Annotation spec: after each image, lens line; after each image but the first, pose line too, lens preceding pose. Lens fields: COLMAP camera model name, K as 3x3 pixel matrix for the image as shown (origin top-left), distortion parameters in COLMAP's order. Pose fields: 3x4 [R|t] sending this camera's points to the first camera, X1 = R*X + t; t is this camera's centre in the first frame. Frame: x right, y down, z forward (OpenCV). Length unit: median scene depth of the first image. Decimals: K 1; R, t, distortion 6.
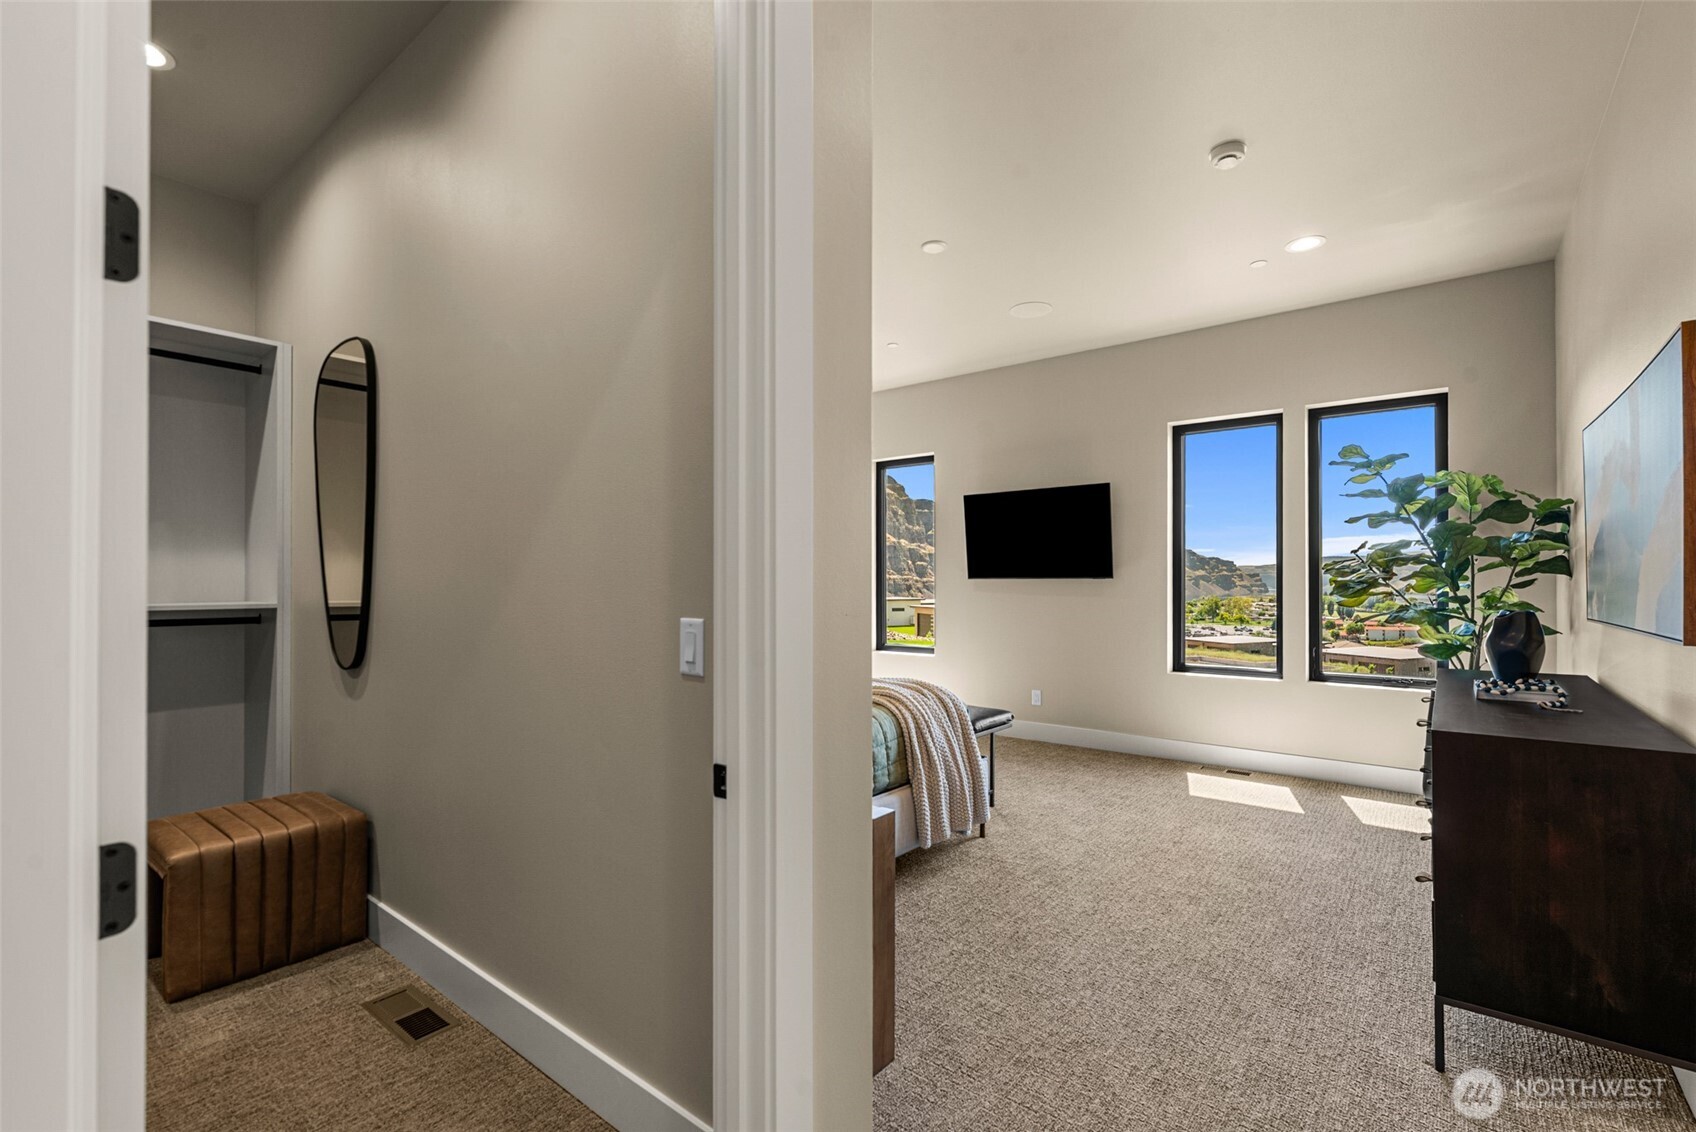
lens RADIAL K [[740.5, 0, 856.1], [0, 740.5, 571.9], [0, 0, 1]] dist [0.001682, 0.000123]
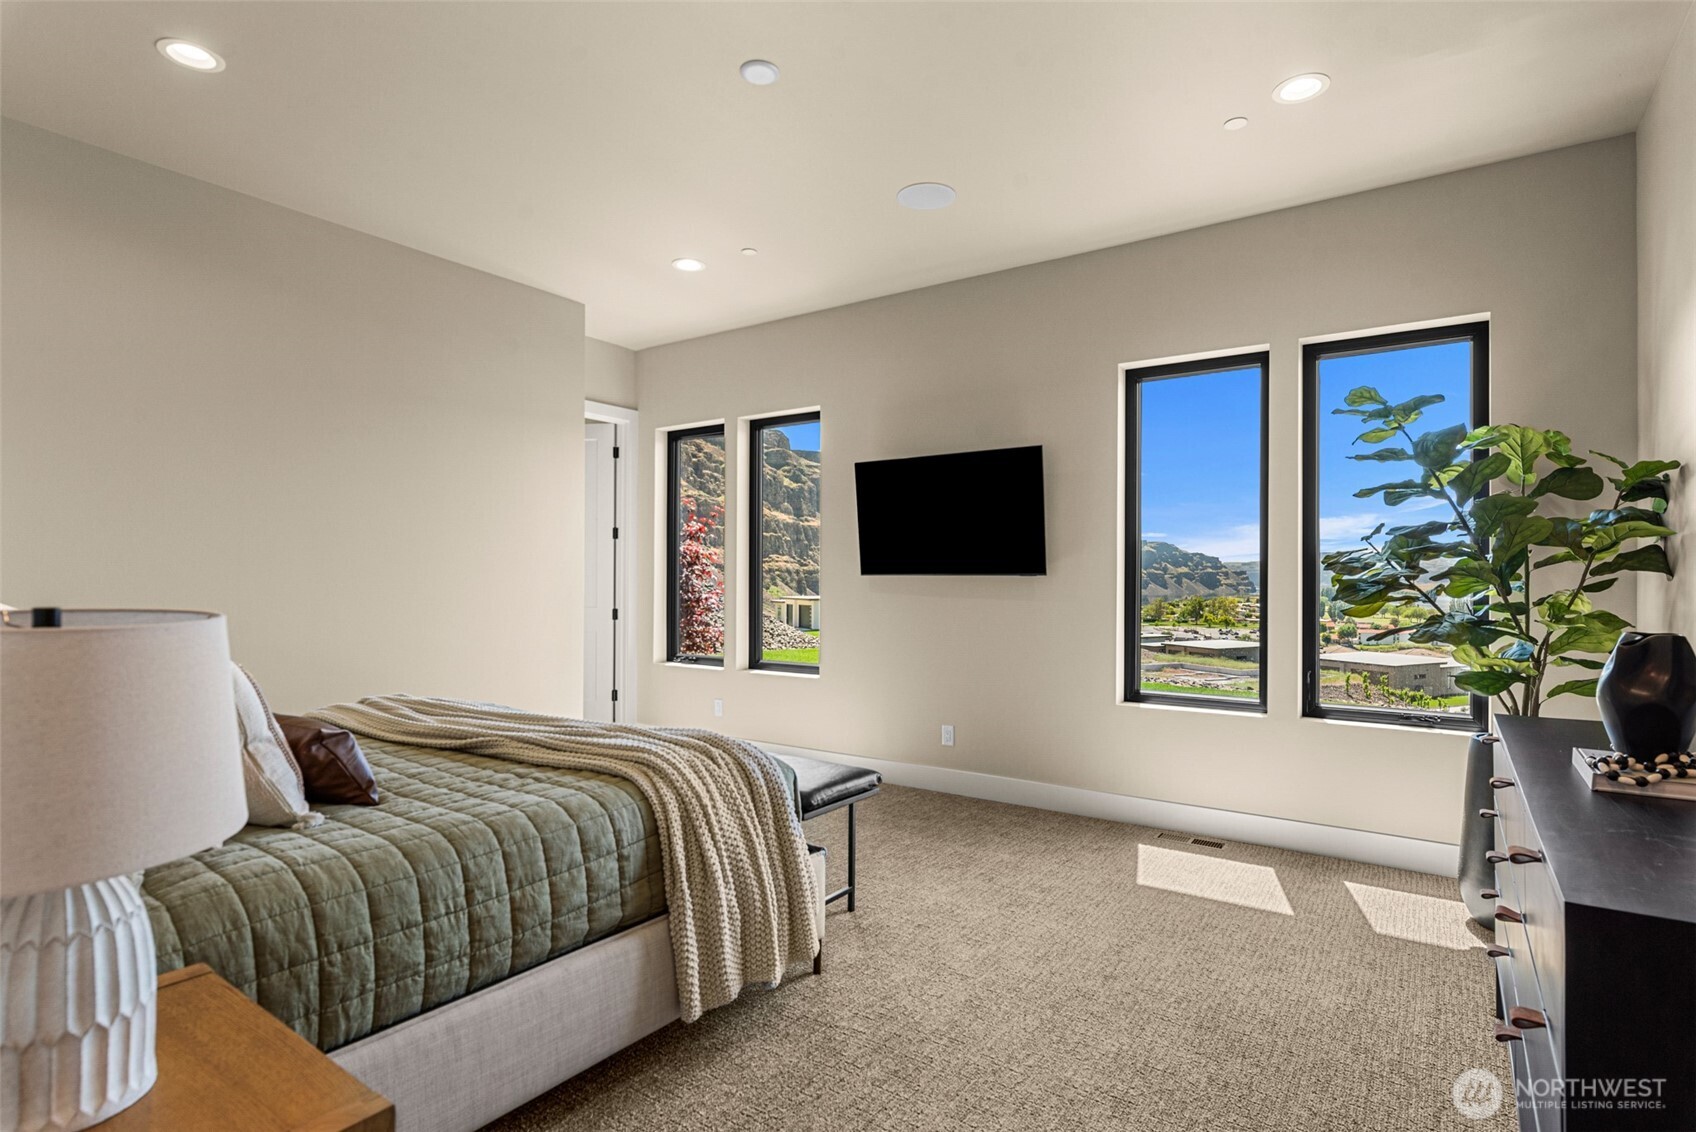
lens RADIAL K [[843.9, 0, 856.8], [0, 843.9, 565.9], [0, 0, 1]] dist [0.002153, -0.000423]
pose [[0.997791, 0.005755, 0.066184, 0.144726], [-0.005680, 0.999983, -0.001319, 0.002559], [-0.066190, 0.000940, 0.997807, 0.244087]]
